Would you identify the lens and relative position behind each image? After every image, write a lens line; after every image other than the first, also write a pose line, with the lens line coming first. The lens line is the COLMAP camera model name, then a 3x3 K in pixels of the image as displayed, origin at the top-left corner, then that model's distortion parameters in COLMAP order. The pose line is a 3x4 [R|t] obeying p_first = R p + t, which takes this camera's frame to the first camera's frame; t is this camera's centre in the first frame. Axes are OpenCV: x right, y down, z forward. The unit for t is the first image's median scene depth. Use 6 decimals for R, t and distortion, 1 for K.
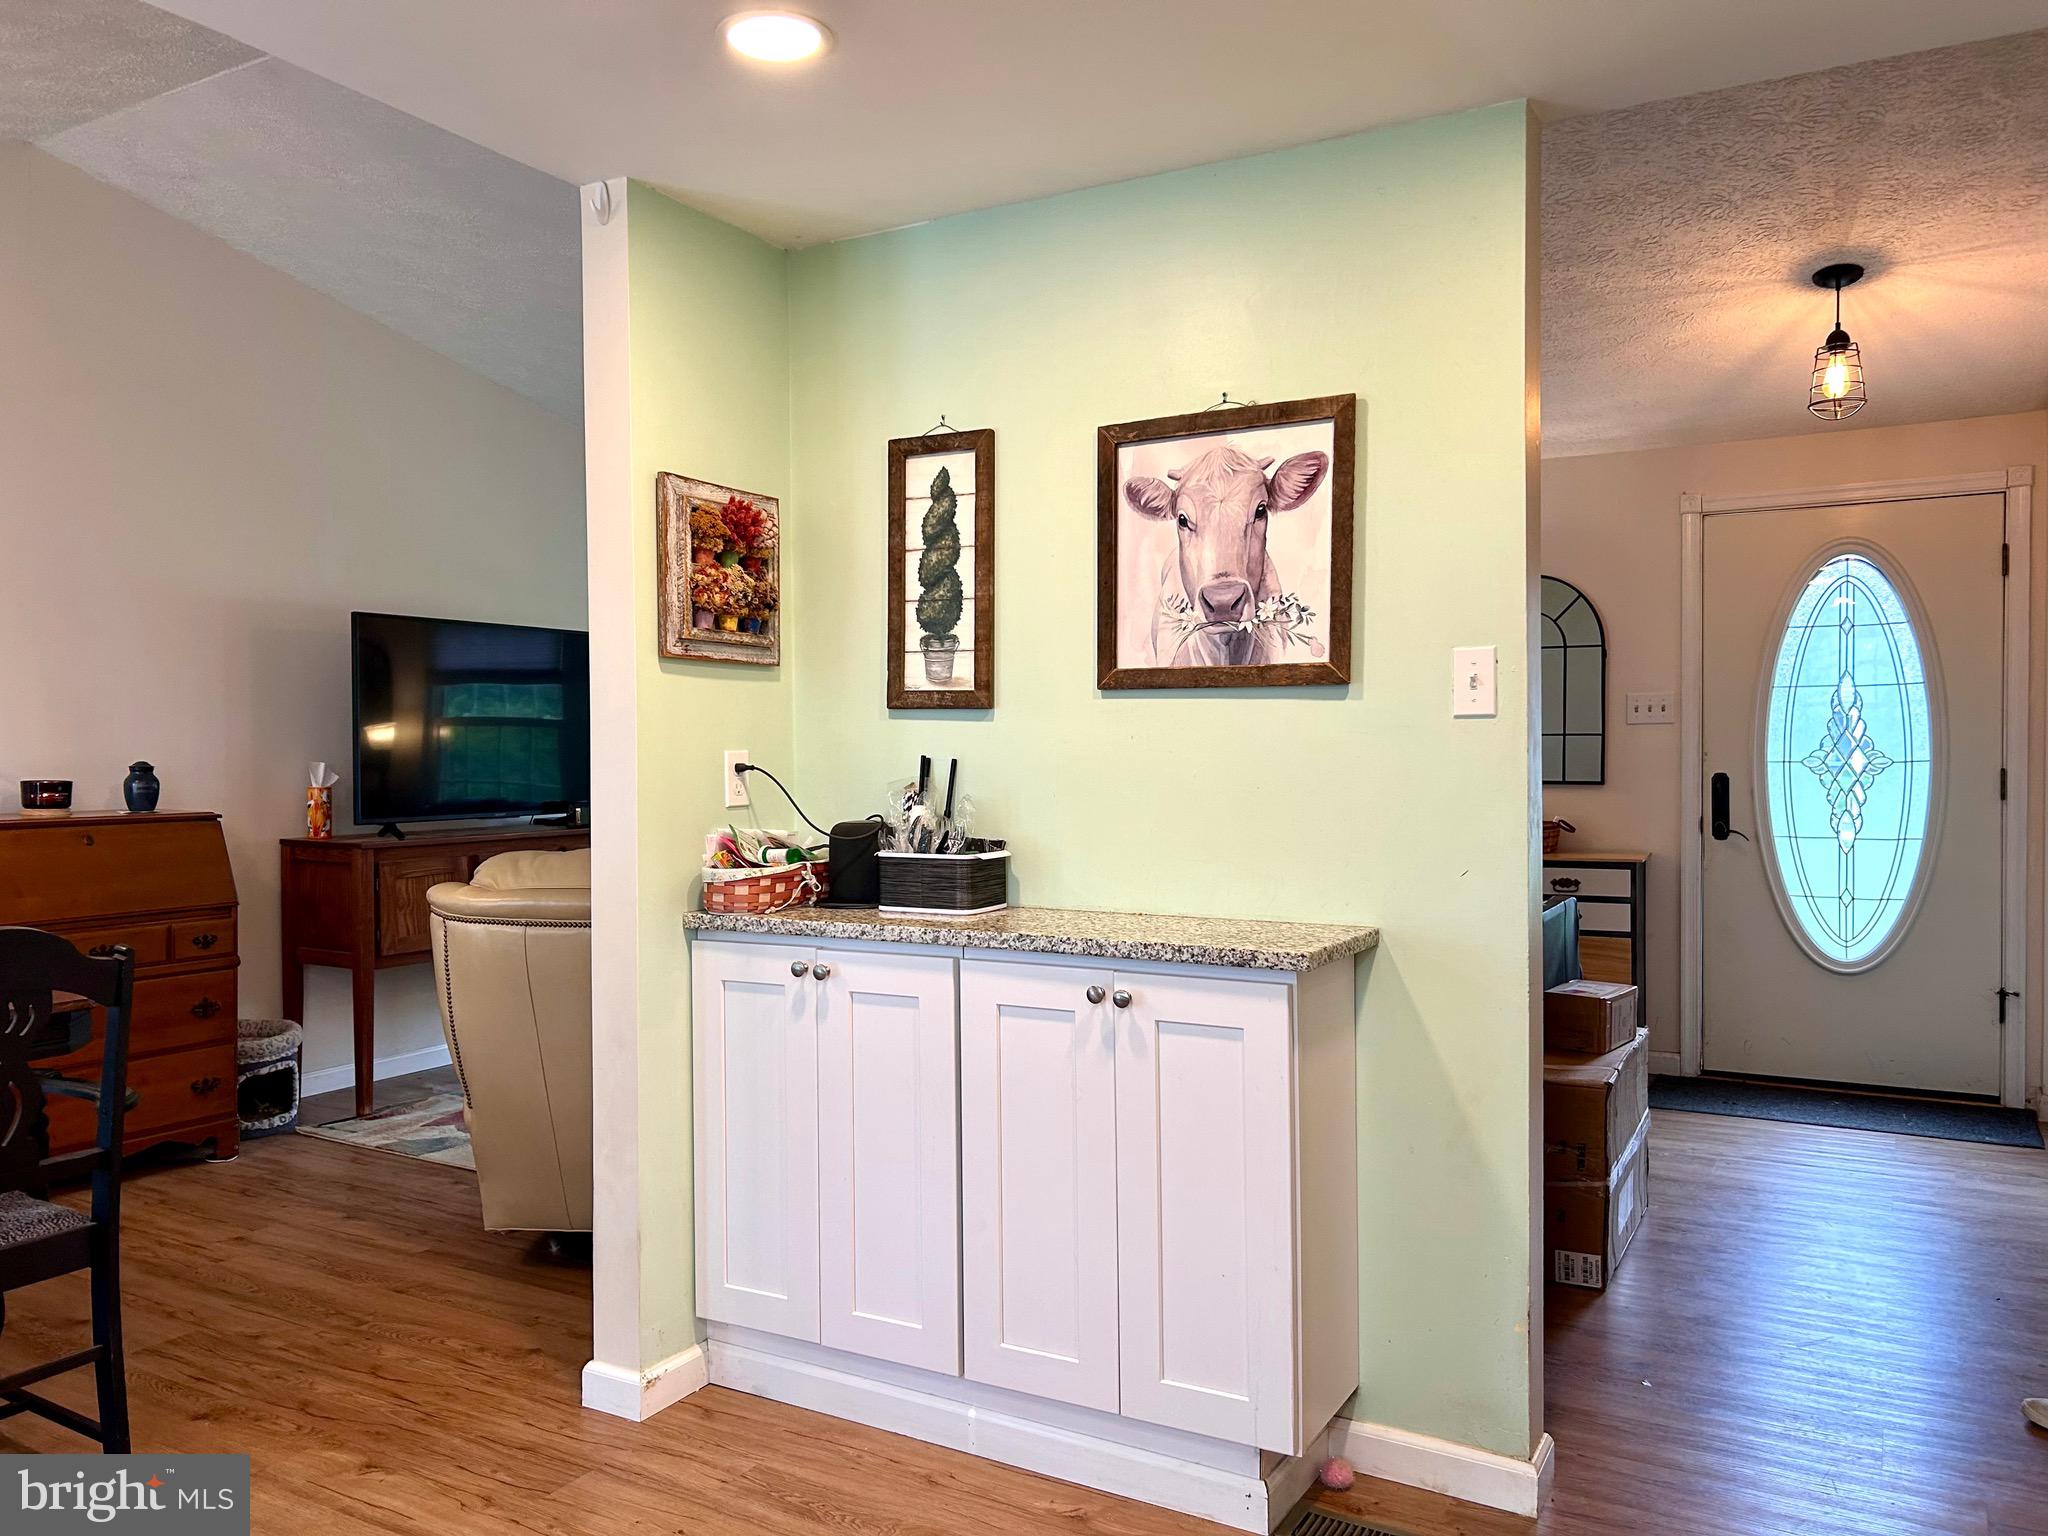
lens RADIAL K [[1548.4, 0, 1001.4], [0, 1548.4, 787.1], [0, 0, 1]] dist [0.054275, -0.050552]
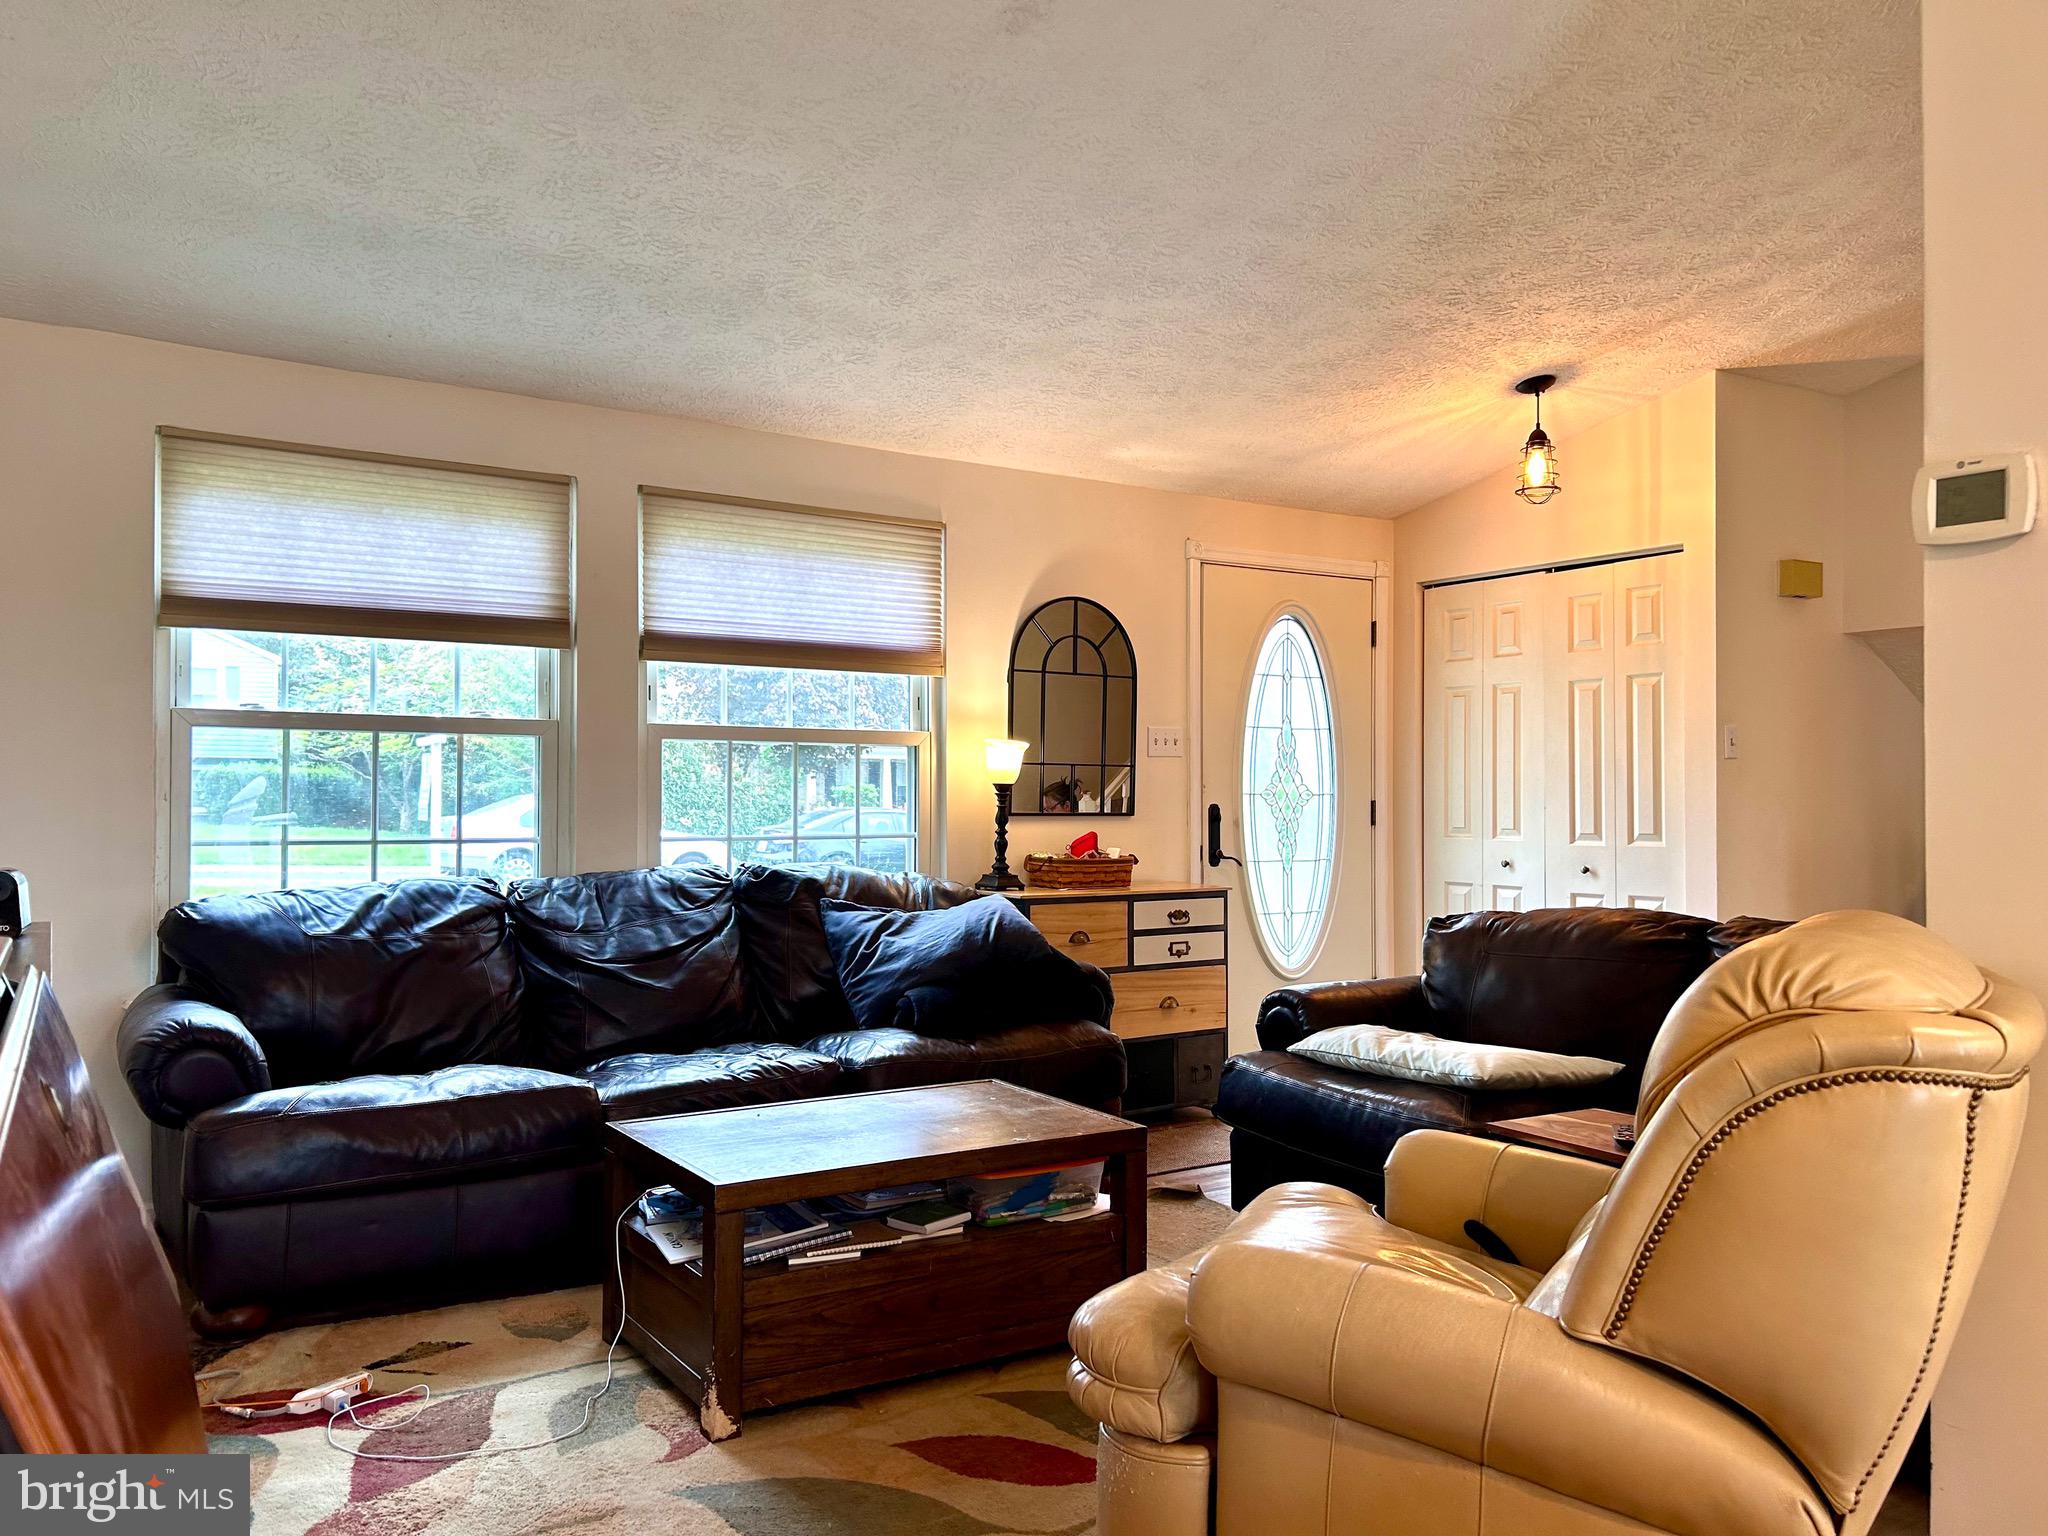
lens RADIAL K [[1548.4, 0, 1001.4], [0, 1548.4, 787.1], [0, 0, 1]] dist [0.054275, -0.050552]
pose [[0.457809, 0.015125, 0.888922, -1.015655], [0.014650, 0.999591, -0.024553, 0.006087], [-0.888930, 0.024263, 0.457400, 1.178701]]
